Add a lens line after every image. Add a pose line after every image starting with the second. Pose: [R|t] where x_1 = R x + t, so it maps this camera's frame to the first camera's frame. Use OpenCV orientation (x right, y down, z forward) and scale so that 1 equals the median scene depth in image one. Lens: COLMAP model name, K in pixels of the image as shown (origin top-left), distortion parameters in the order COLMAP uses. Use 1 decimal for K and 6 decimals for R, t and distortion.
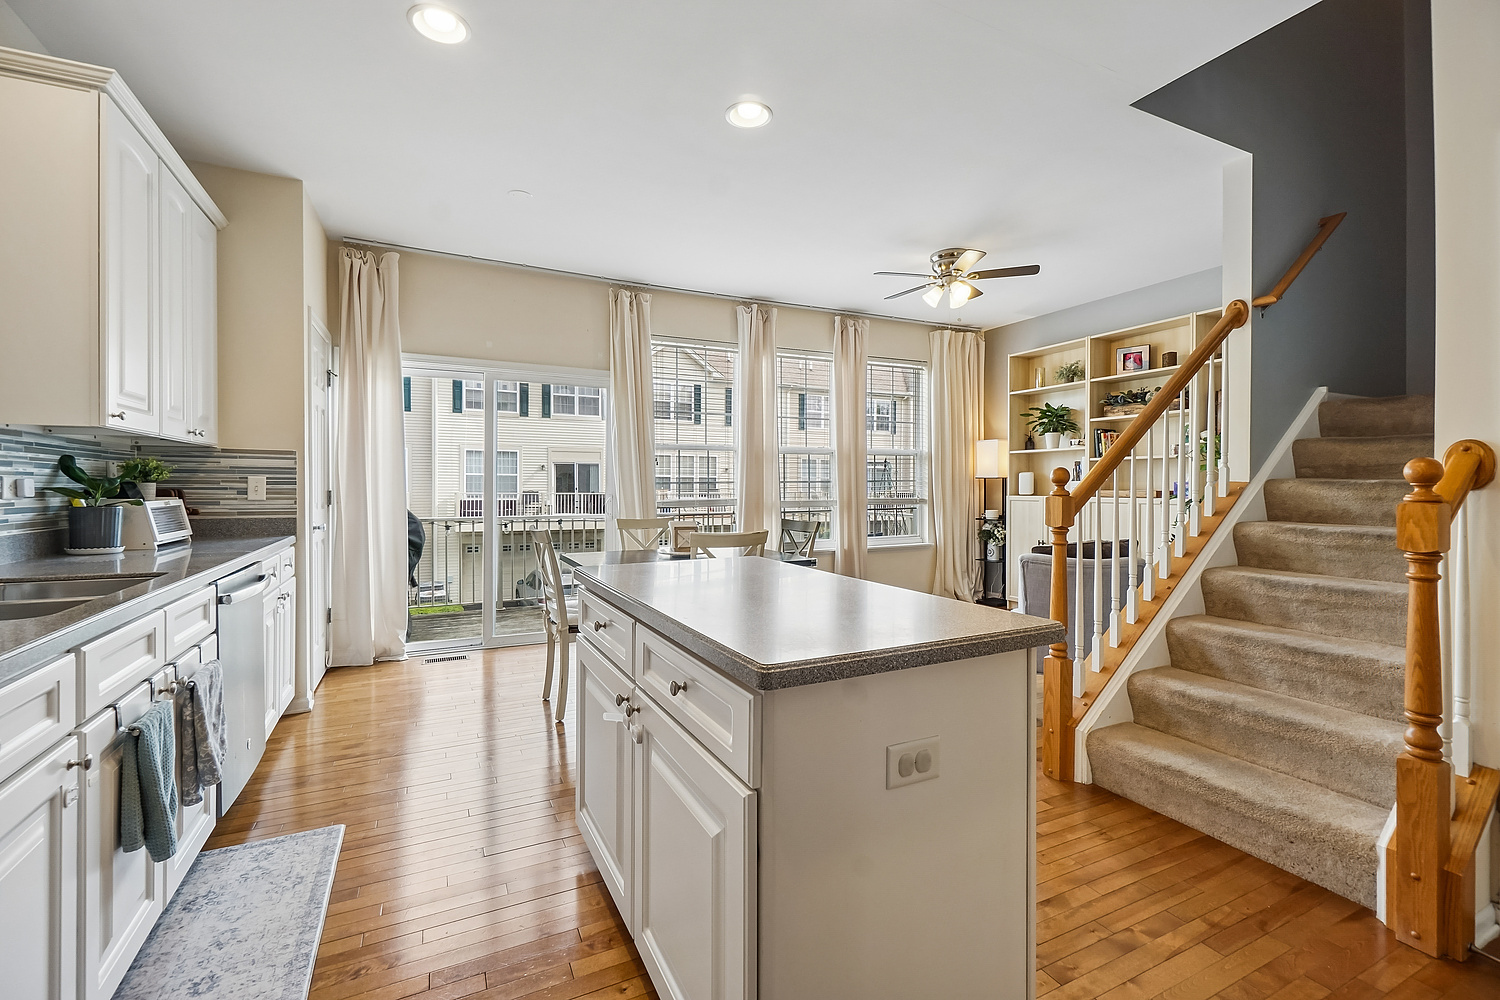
lens RADIAL K [[658.0, 0, 750.0], [0, 658.0, 500.0], [0, 0, 1]] dist [0.000190, 0.000048]
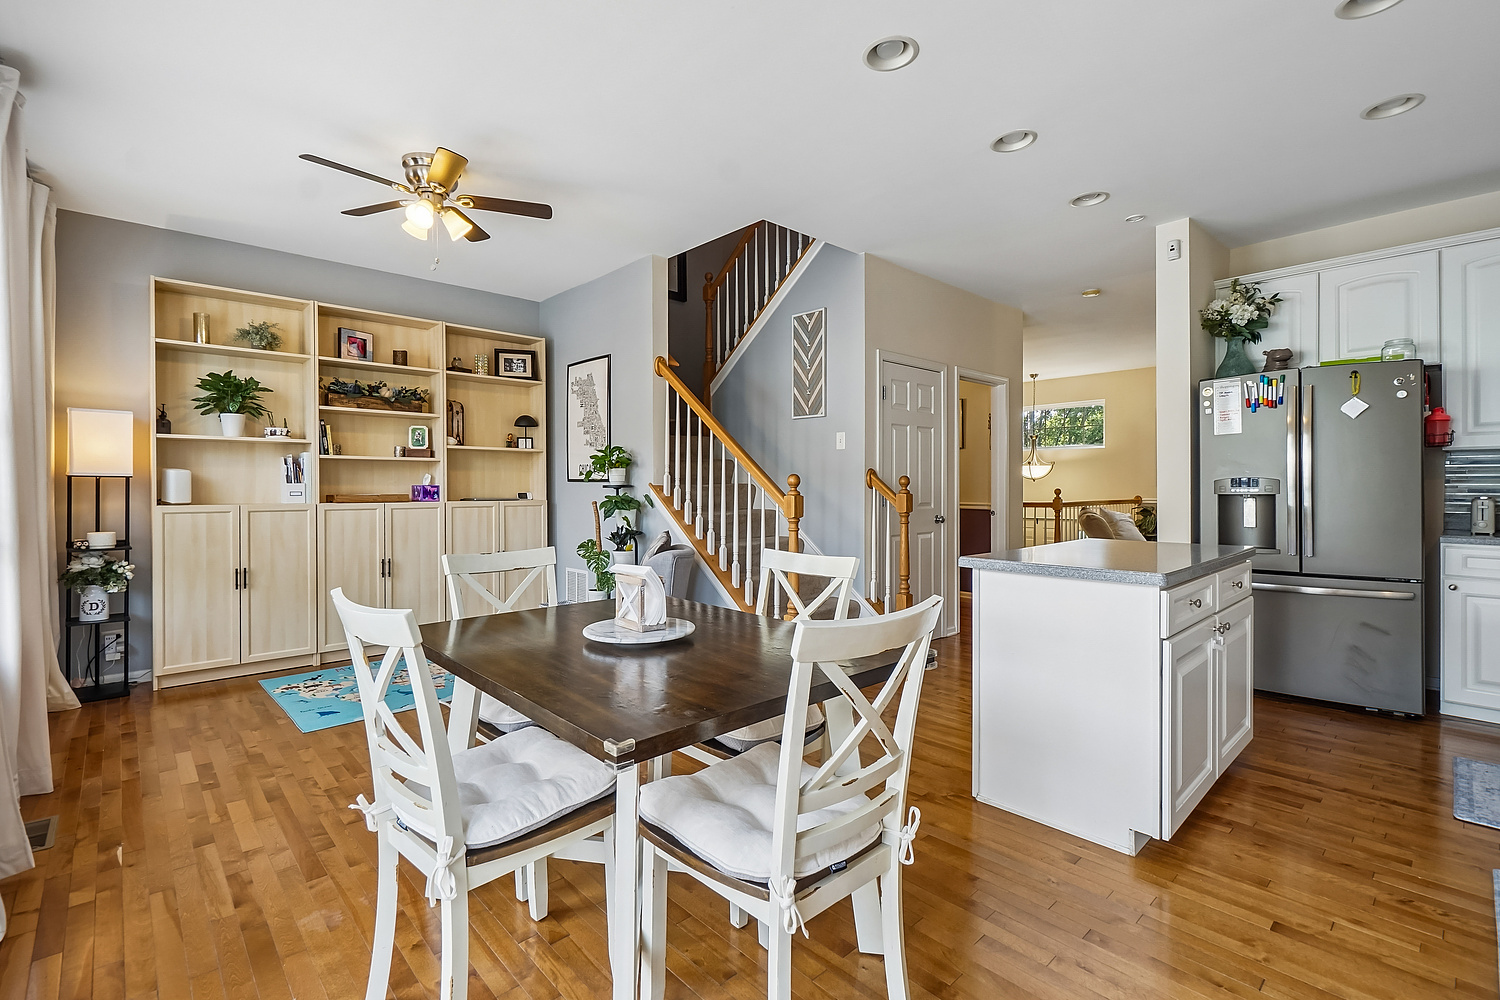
lens RADIAL K [[658.0, 0, 750.0], [0, 658.0, 500.0], [0, 0, 1]] dist [0.000190, 0.000048]
pose [[-0.197782, -0.006548, 0.980224, -0.458829], [0.021810, 0.999701, 0.011079, -0.010377], [-0.980003, 0.023570, -0.197580, 0.834475]]
